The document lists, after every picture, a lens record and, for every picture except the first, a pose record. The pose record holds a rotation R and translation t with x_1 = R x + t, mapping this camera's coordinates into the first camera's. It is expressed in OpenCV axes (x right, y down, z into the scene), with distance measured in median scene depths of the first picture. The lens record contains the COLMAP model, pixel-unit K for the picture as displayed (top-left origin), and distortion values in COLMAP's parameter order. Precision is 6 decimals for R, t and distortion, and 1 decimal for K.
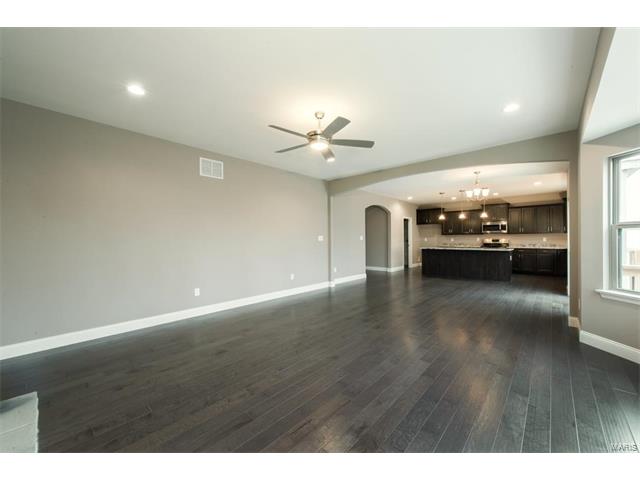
lens RADIAL K [[256.6, 0, 320.0], [0, 256.6, 240.0], [0, 0, 1]] dist [-0.000205, -0.000356]
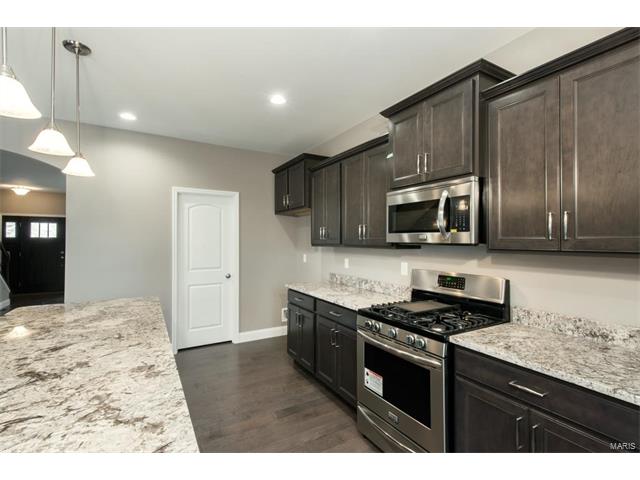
lens RADIAL K [[307.6, 0, 320.3], [0, 307.6, 237.7], [0, 0, 1]] dist [0.024948, -0.012430]
pose [[0.958232, 0.005467, -0.285938, 0.689960], [-0.008538, 0.999918, -0.009496, -0.030433], [0.285863, 0.011541, 0.958201, 0.779472]]
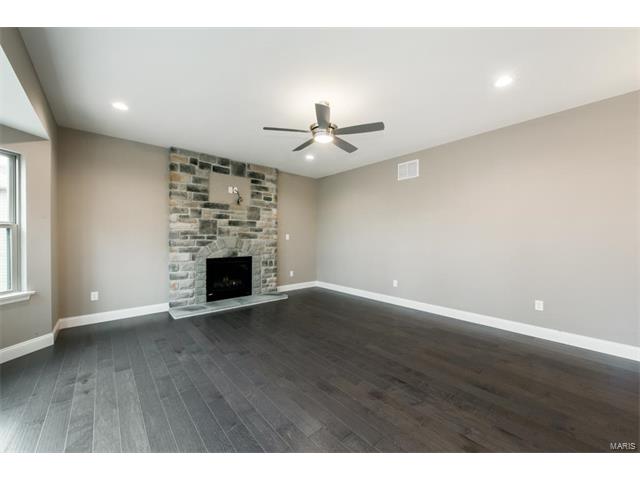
lens RADIAL K [[254.4, 0, 320.7], [0, 254.4, 236.2], [0, 0, 1]] dist [0.012333, -0.000405]
pose [[-0.084485, 0.010983, -0.996364, 0.323853], [-0.014327, 0.999822, 0.012236, -0.008500], [0.996322, 0.015309, -0.084313, 0.358347]]
